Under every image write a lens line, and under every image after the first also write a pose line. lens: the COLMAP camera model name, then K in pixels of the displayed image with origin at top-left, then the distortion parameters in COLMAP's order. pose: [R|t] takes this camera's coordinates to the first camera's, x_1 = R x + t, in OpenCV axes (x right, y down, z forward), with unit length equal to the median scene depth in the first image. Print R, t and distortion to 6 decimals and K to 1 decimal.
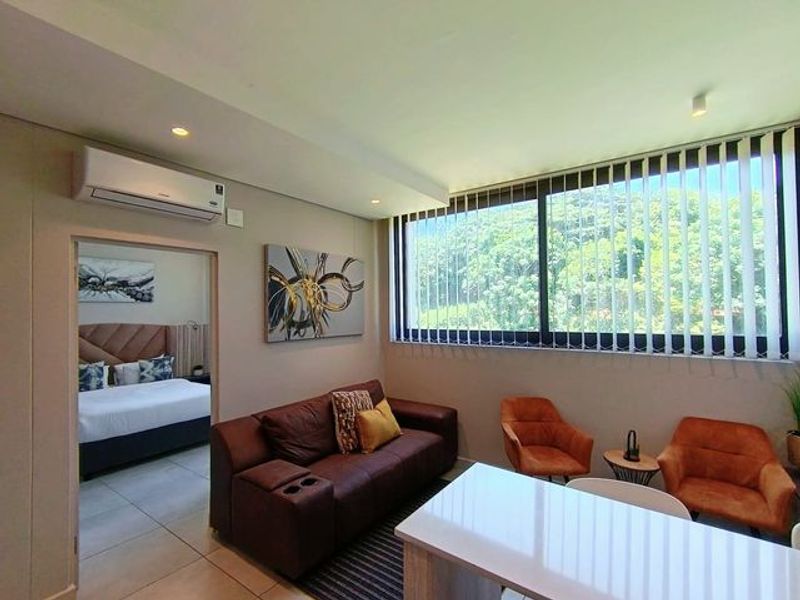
lens RADIAL K [[374.2, 0, 399.5], [0, 374.2, 304.8], [0, 0, 1]] dist [-0.001273, -0.000300]
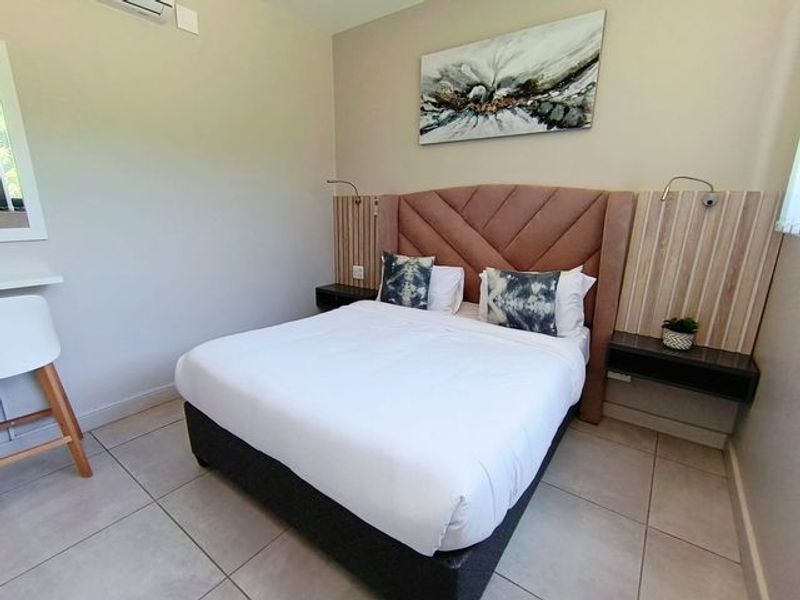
lens RADIAL K [[374.2, 0, 398.7], [0, 374.2, 305.7], [0, 0, 1]] dist [-0.001273, -0.000300]
pose [[-0.010014, 0.250788, -0.967990, -0.259323], [-0.008292, 0.967985, 0.250873, 0.080691], [0.999915, 0.010539, -0.007614, 0.873572]]
